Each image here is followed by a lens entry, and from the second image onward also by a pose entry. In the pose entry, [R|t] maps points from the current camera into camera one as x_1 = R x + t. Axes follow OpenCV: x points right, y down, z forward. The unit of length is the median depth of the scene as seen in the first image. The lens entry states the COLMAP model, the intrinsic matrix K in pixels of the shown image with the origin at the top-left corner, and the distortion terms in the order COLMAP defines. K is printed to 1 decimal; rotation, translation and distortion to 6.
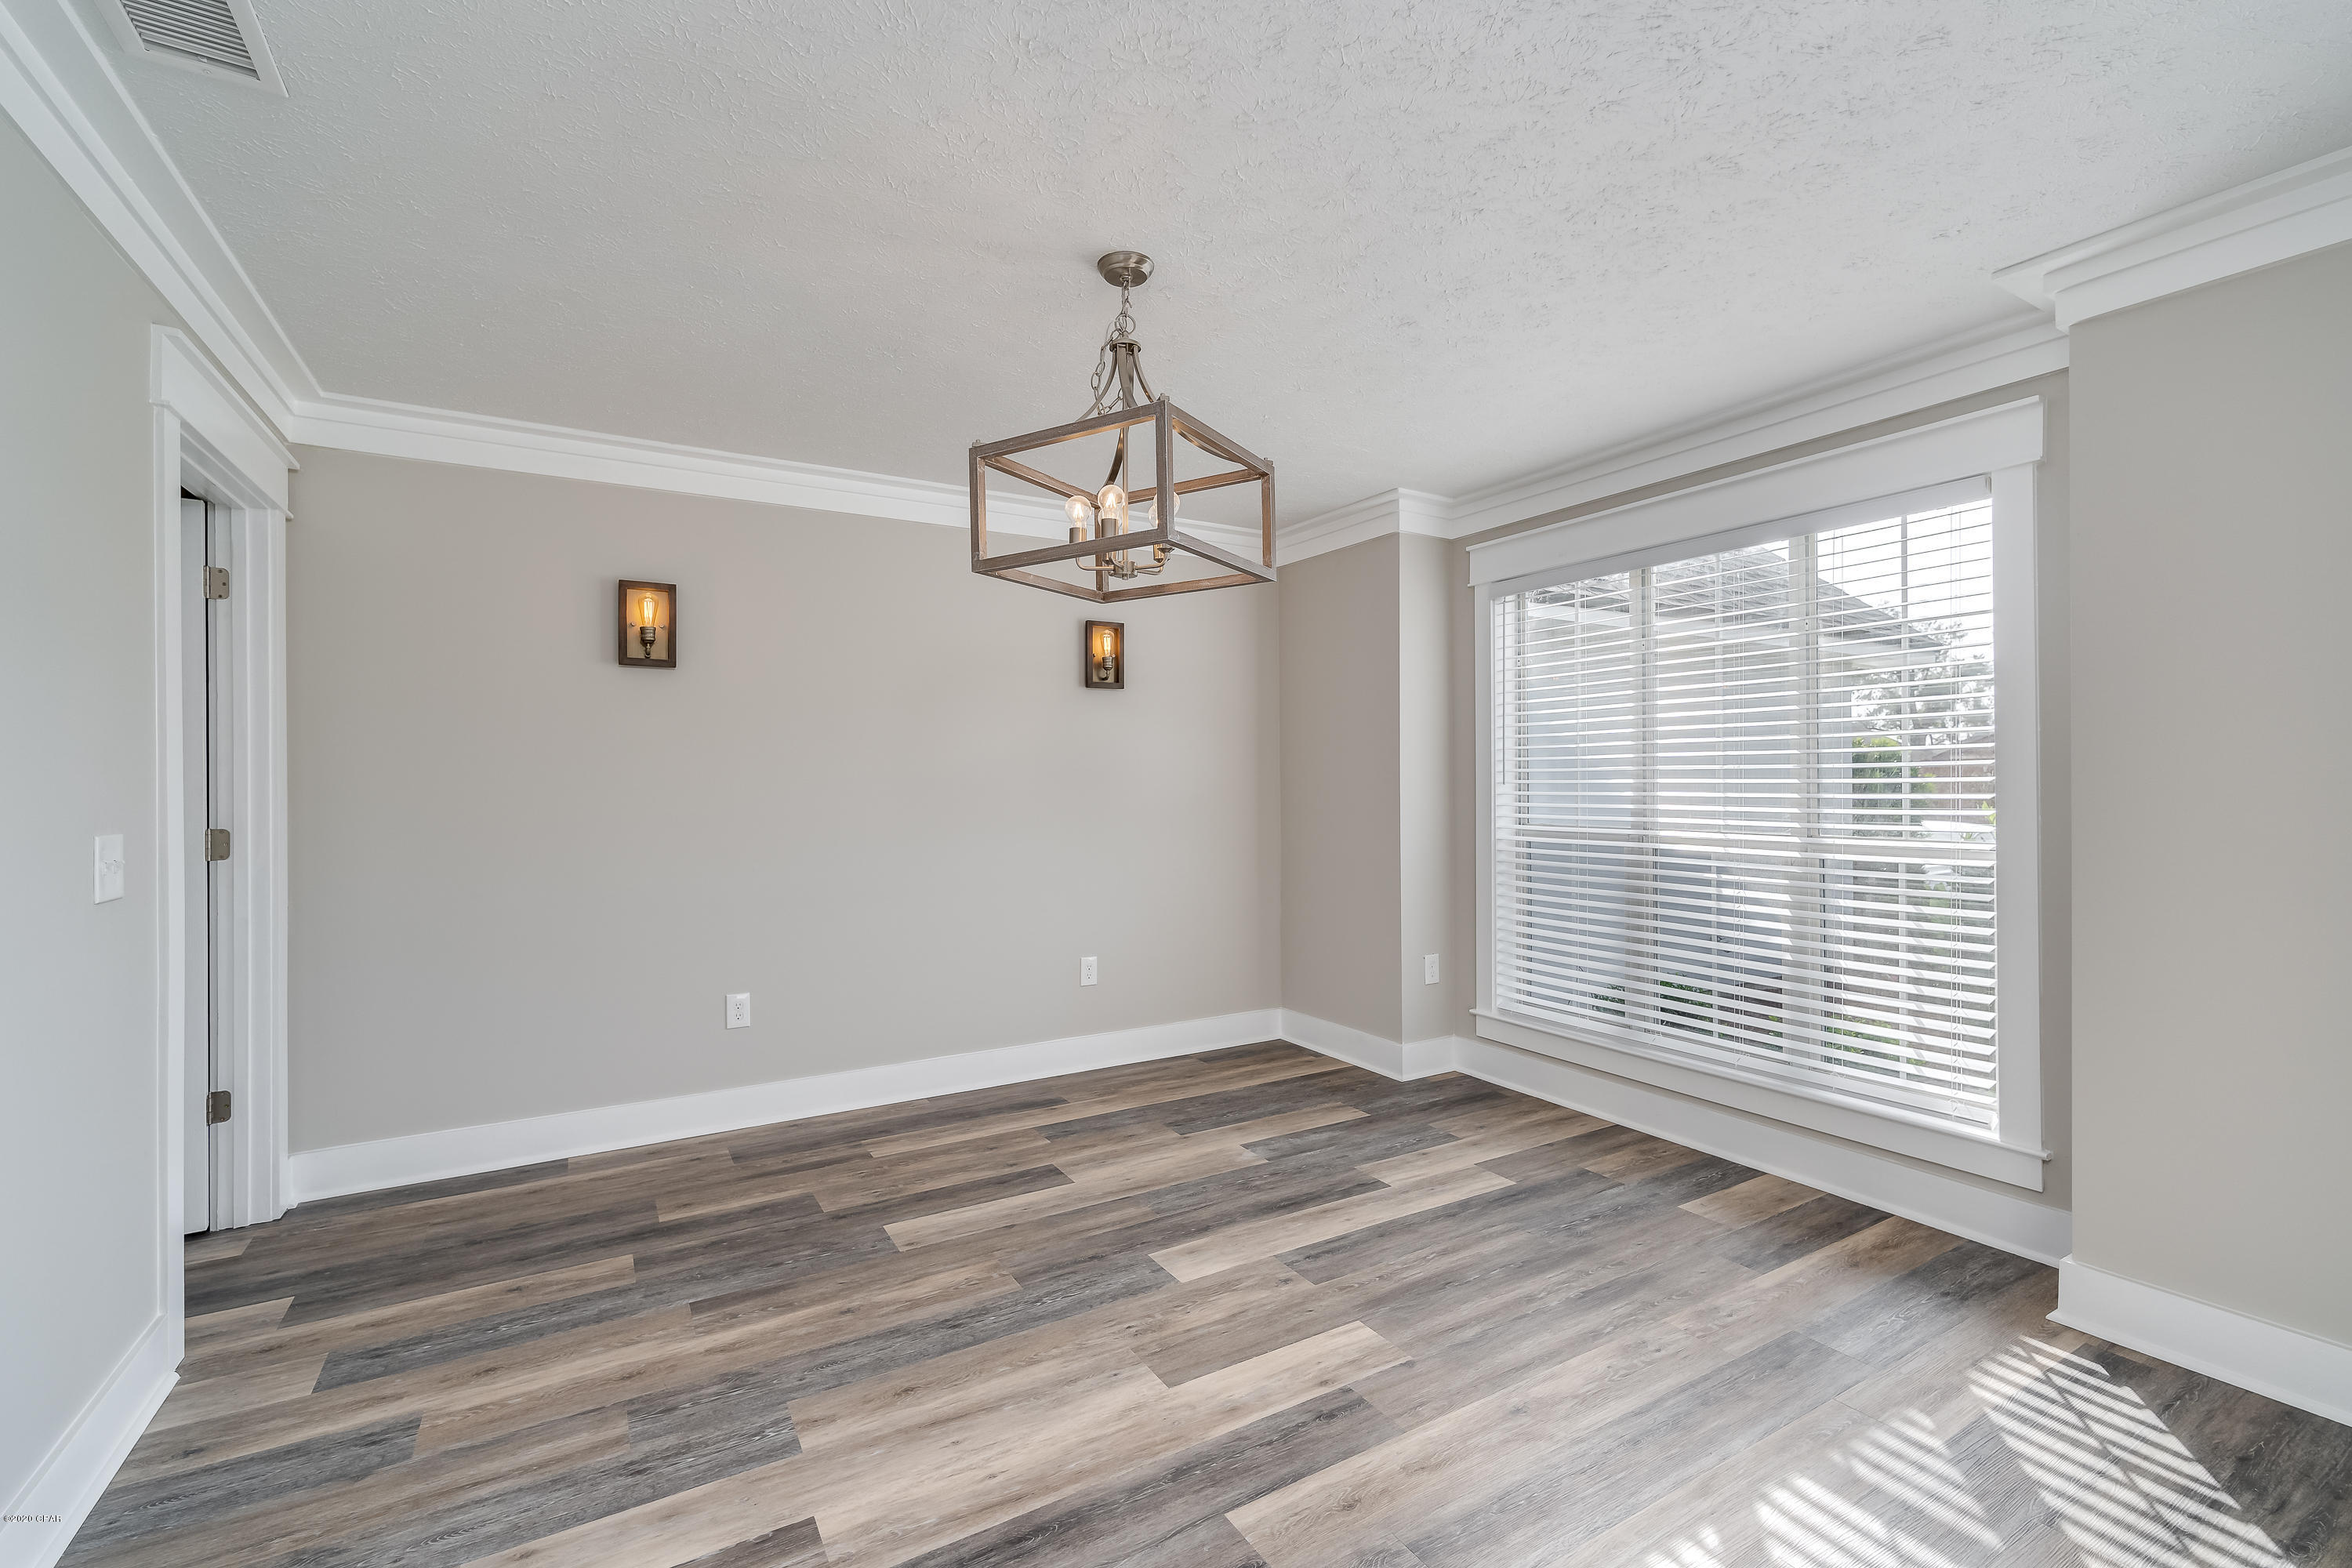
lens RADIAL K [[1017.6, 0, 1177.6], [0, 1017.6, 779.9], [0, 0, 1]] dist [0.003329, 0.000256]
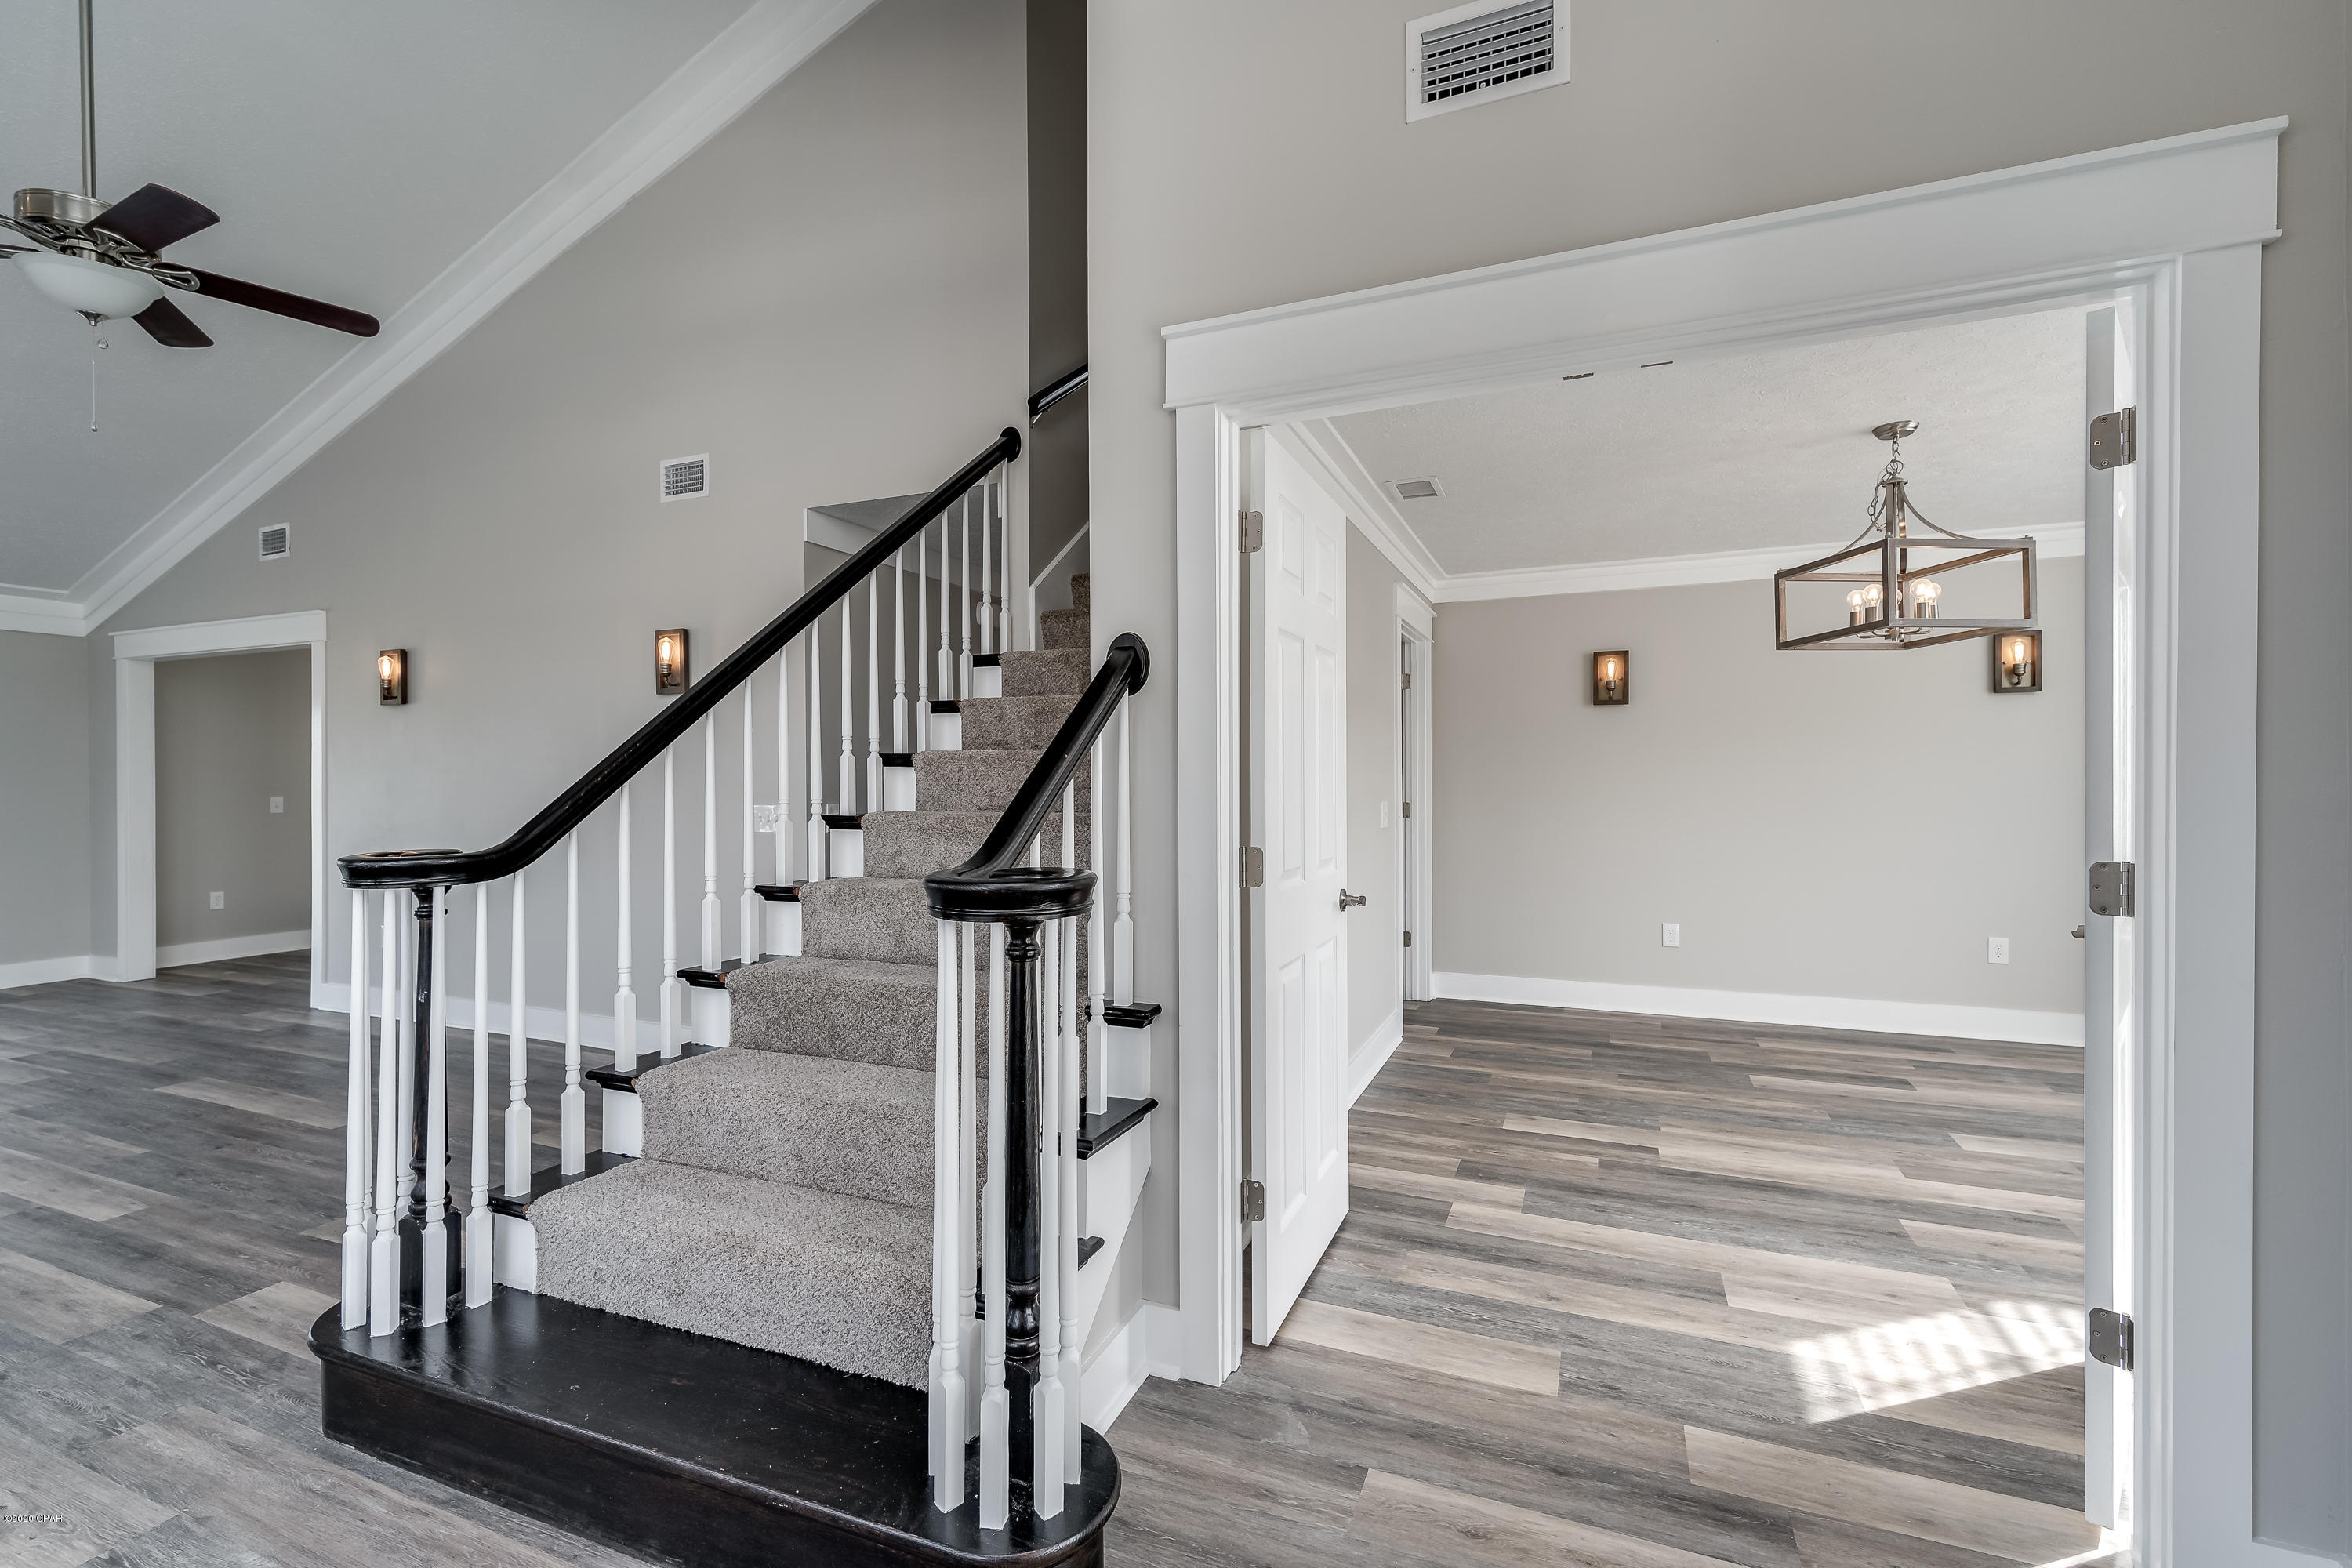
lens RADIAL K [[1017.6, 0, 1187.0], [0, 1017.6, 784.3], [0, 0, 1]] dist [0.003329, 0.000256]
pose [[0.602893, 0.002624, -0.797818, 0.473810], [0.002959, 0.999980, 0.005526, -0.001297], [0.797816, -0.005692, 0.602874, -0.653499]]
